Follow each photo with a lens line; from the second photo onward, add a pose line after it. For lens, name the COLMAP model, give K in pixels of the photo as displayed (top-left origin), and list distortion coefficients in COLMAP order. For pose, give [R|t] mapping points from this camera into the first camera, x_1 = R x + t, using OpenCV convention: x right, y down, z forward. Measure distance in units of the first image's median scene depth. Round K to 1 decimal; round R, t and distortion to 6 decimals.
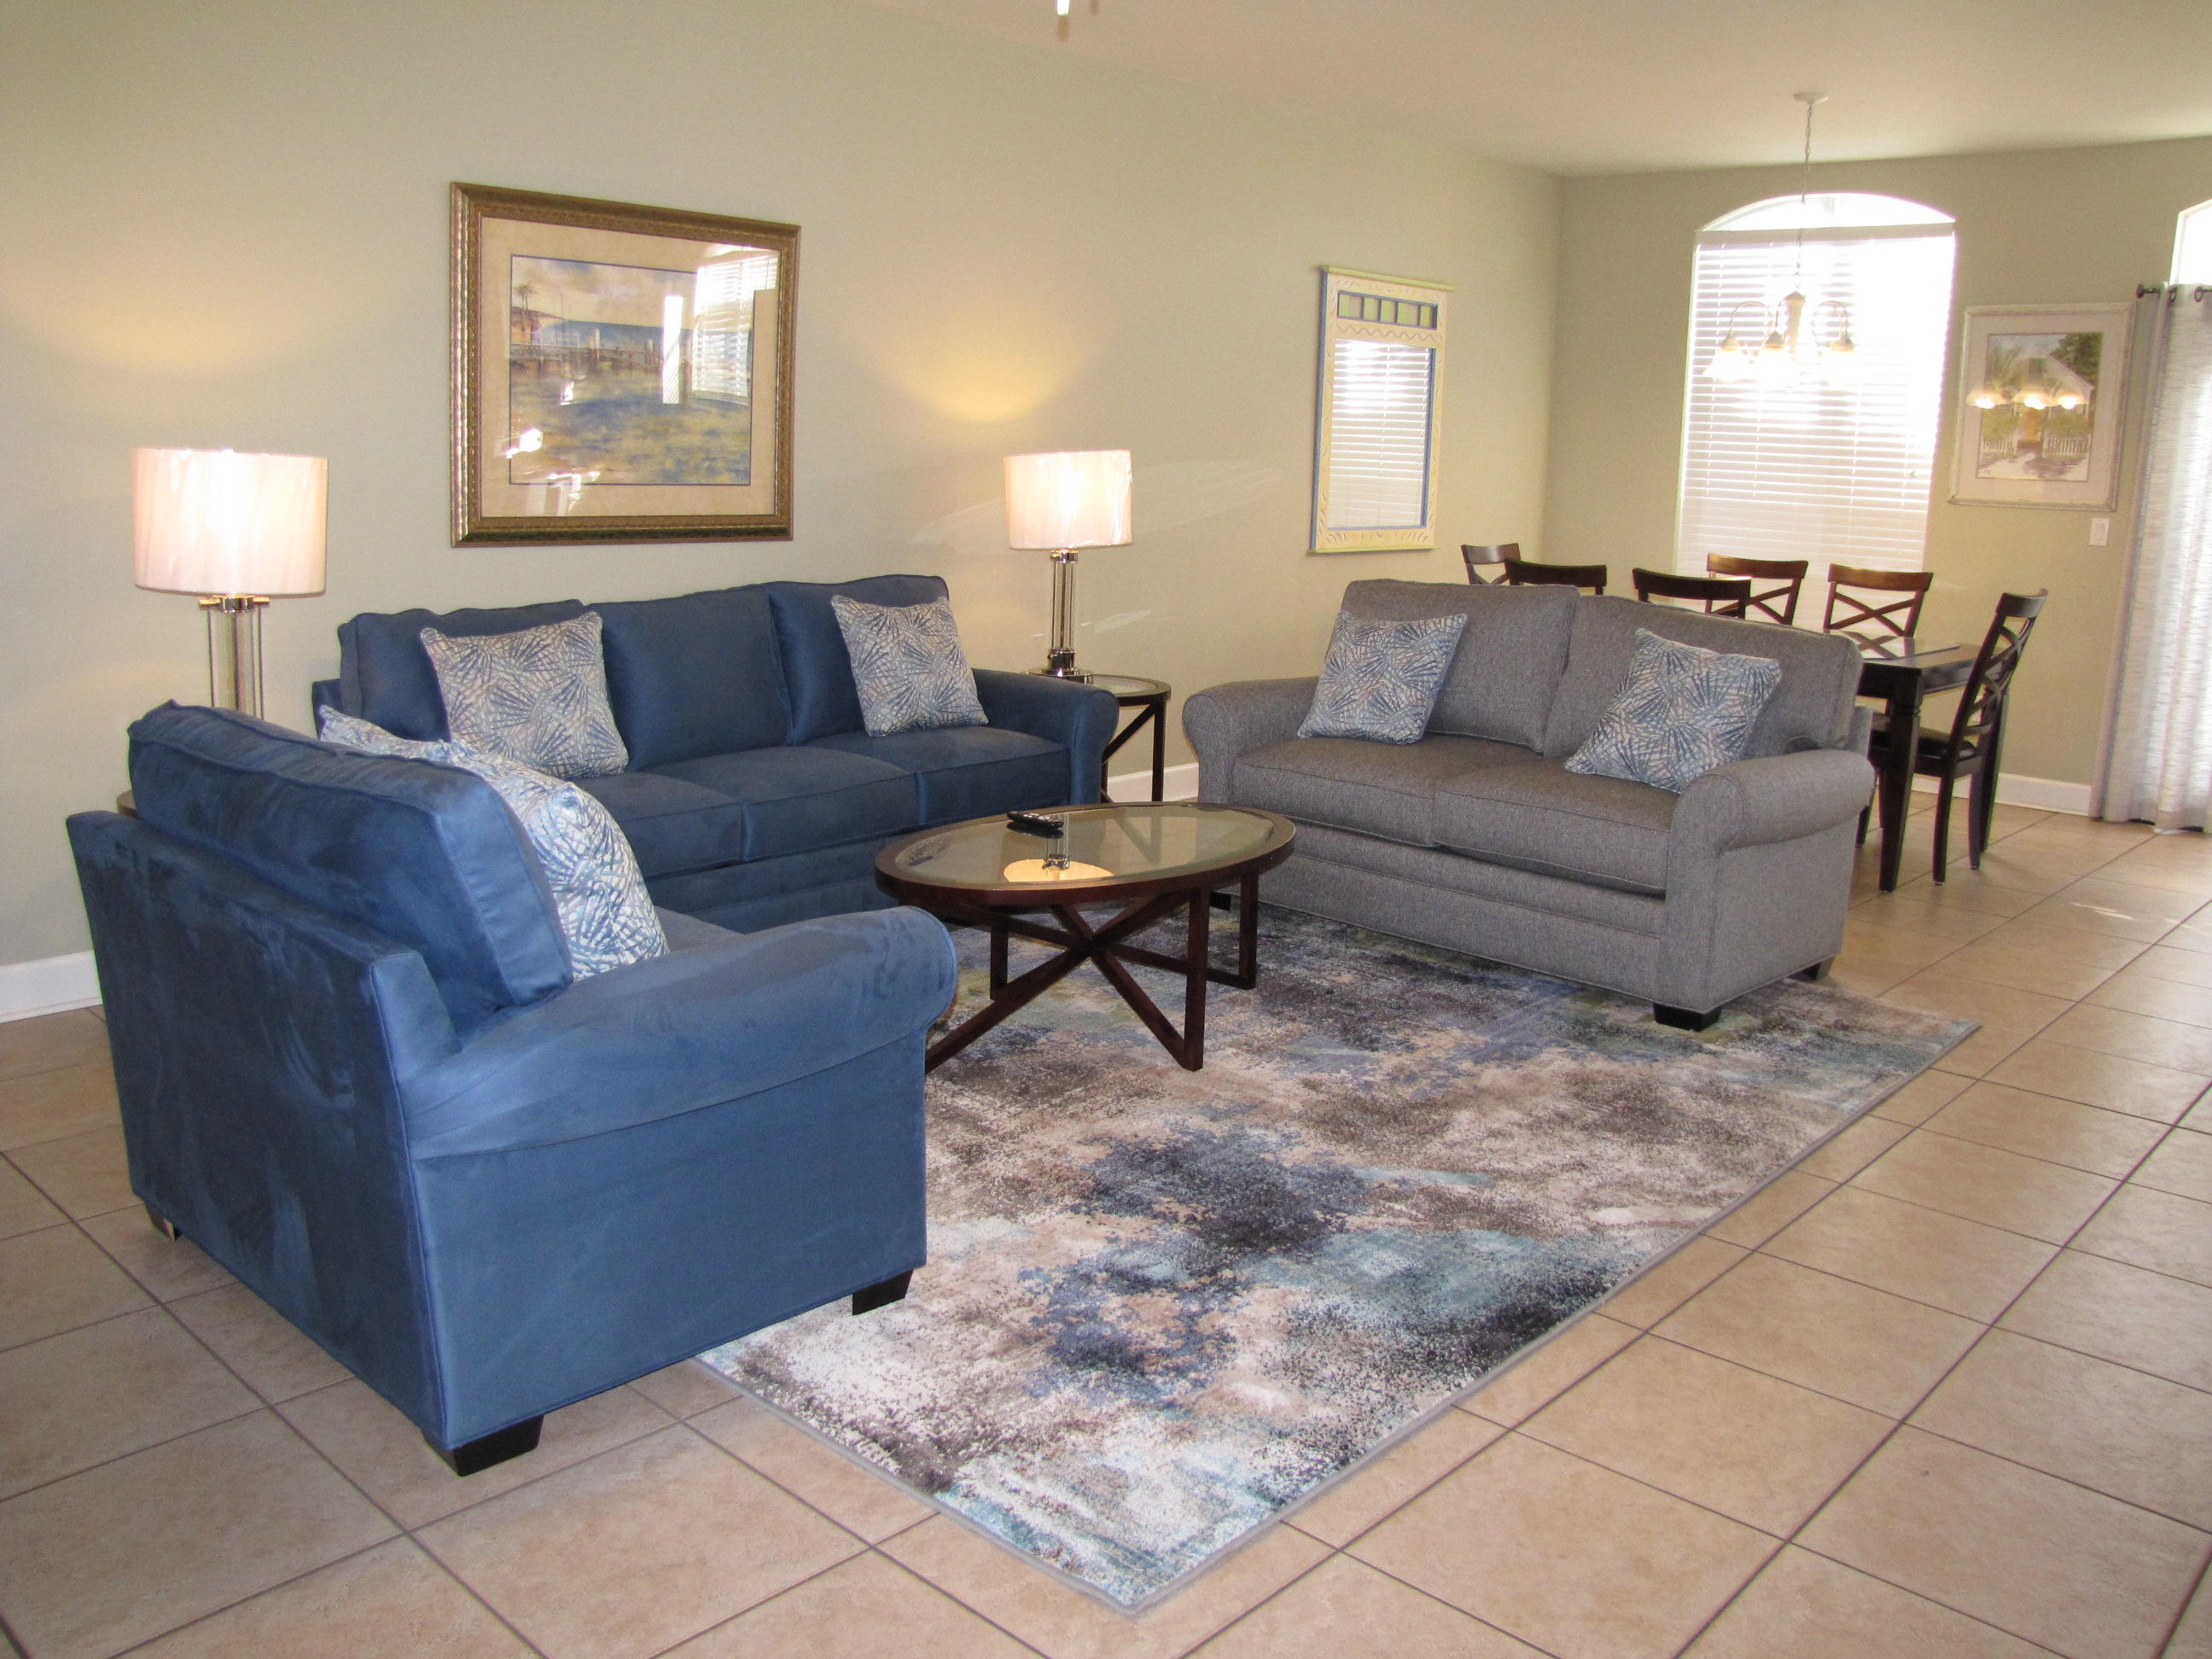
lens RADIAL K [[1843.8, 0, 1095.0], [0, 1843.8, 811.4], [0, 0, 1]] dist [-0.178417, 0.154039]
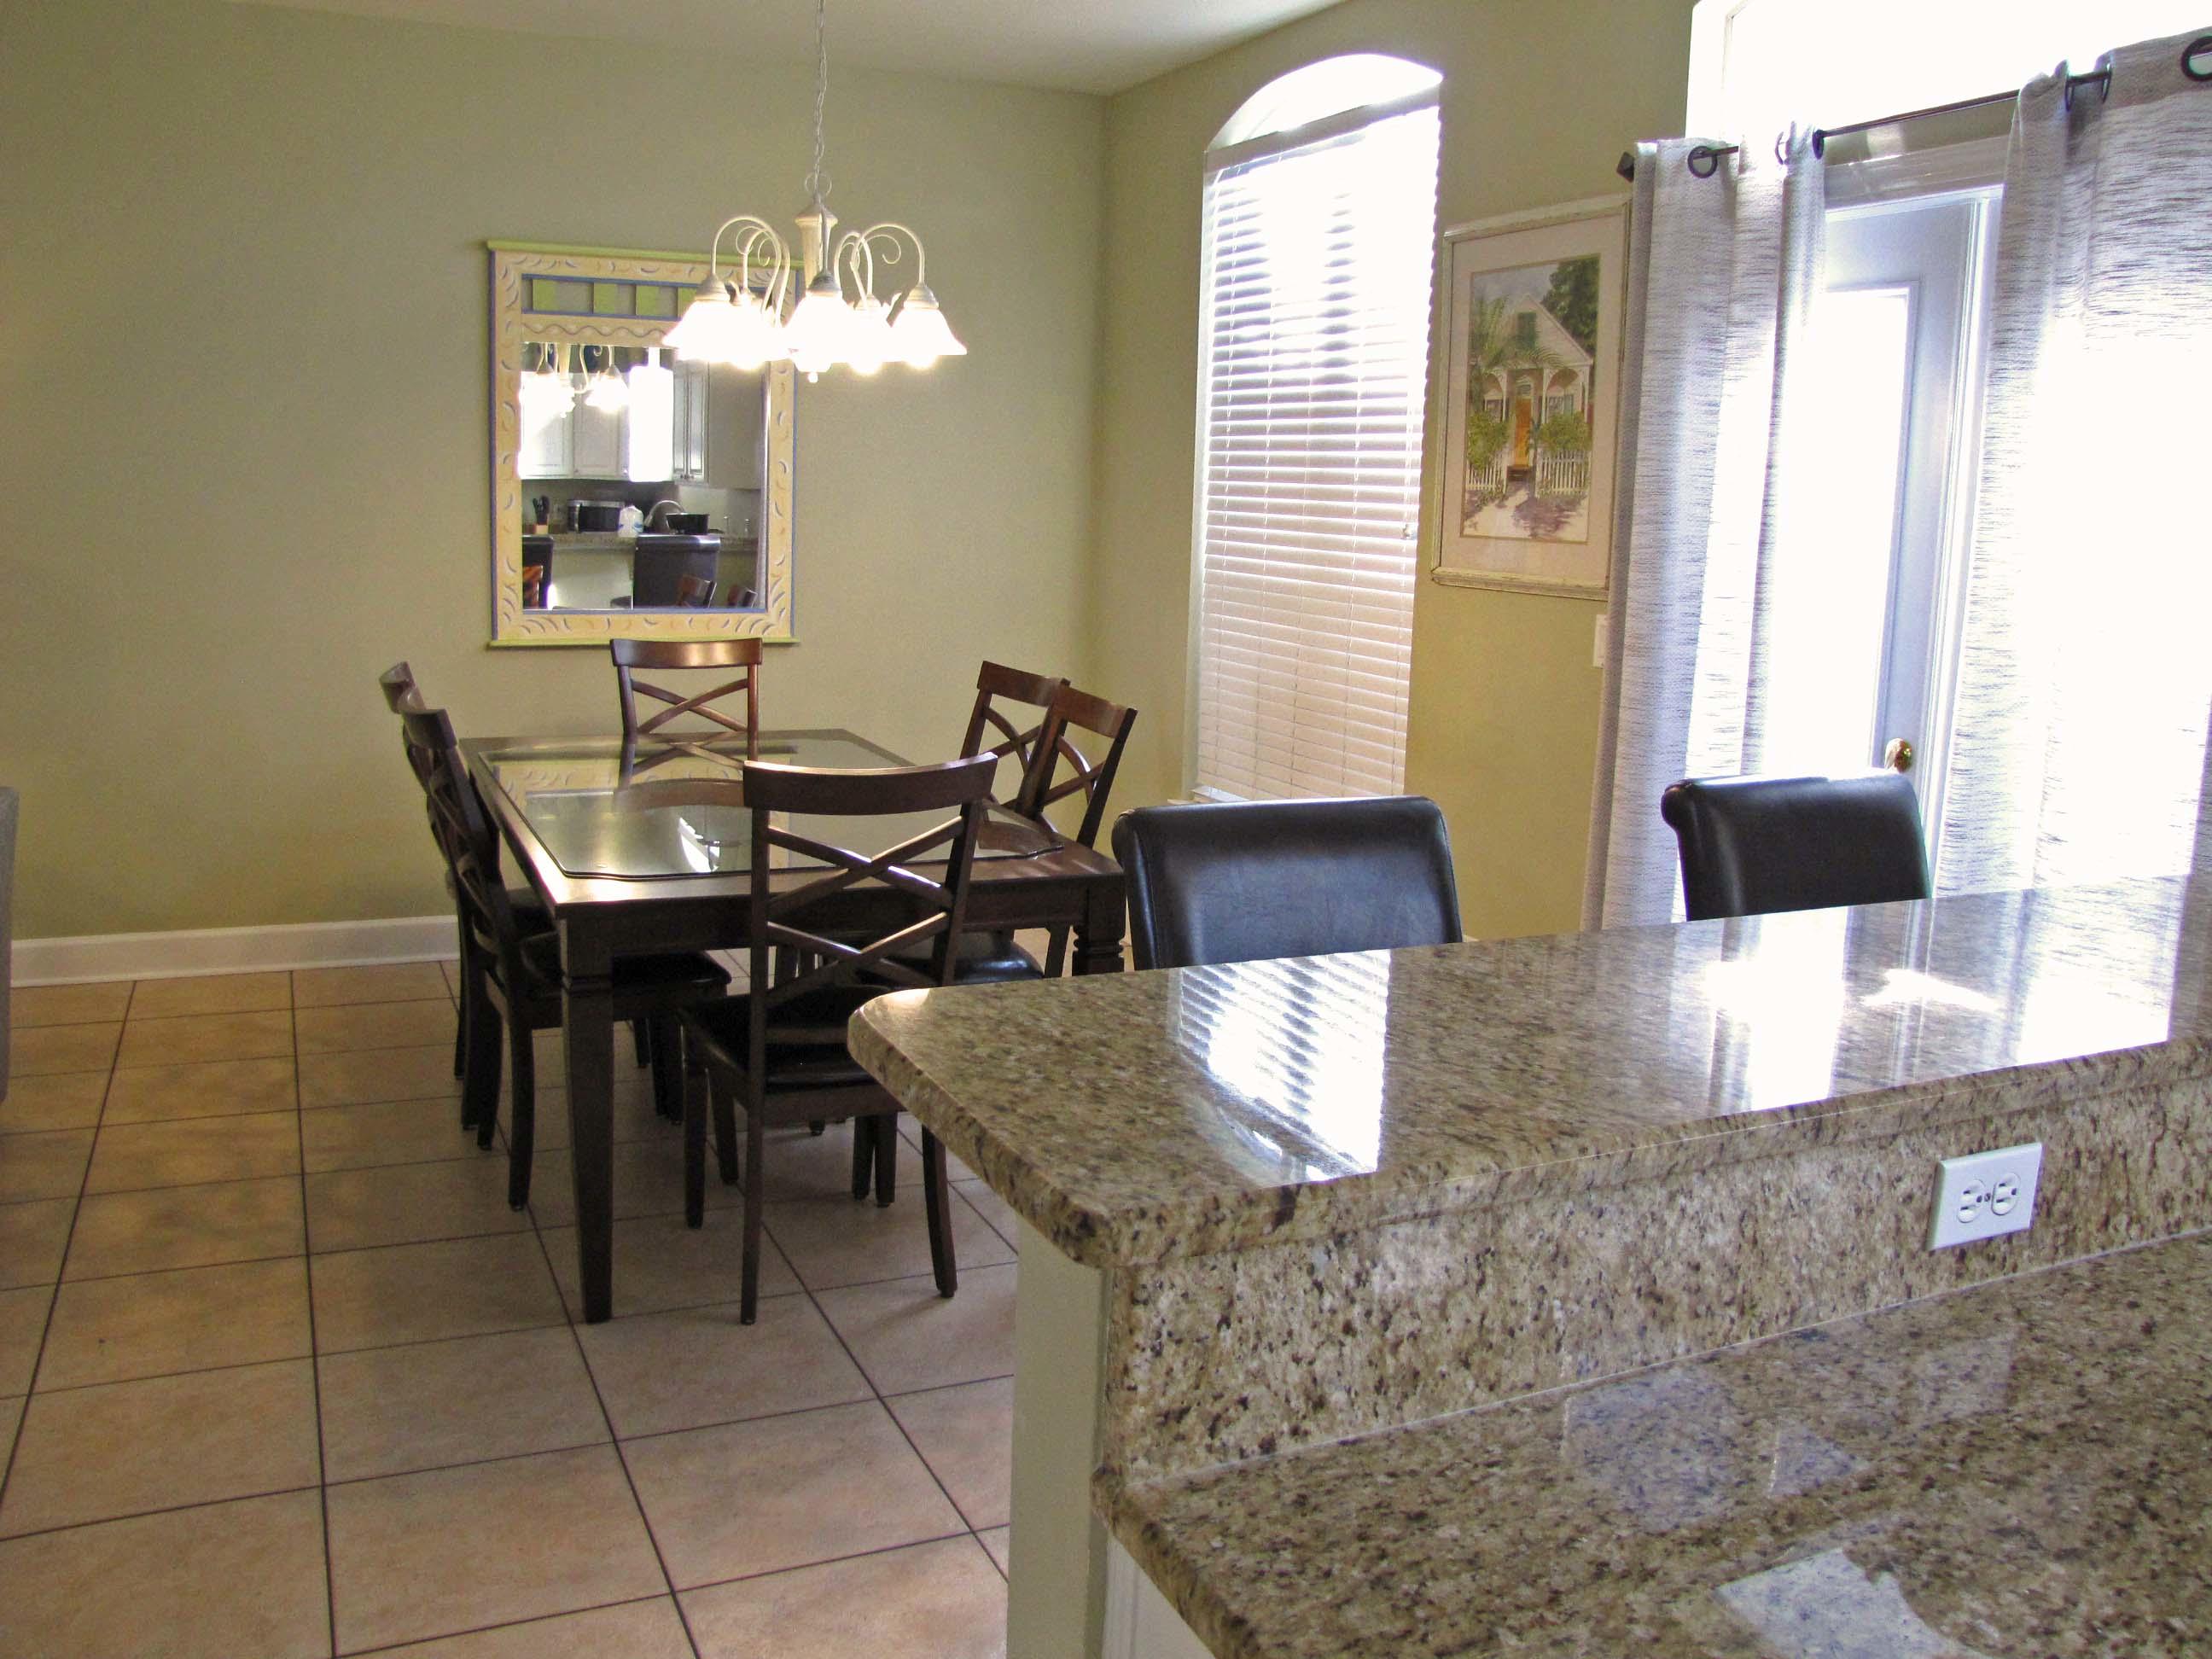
lens RADIAL K [[1843.8, 0, 1104.3], [0, 1843.8, 803.9], [0, 0, 1]] dist [-0.178417, 0.154039]
pose [[0.926504, 0.068213, -0.370051, 0.850667], [-0.083659, 0.996160, -0.025833, -0.115753], [0.366868, 0.054893, 0.928652, 0.621728]]
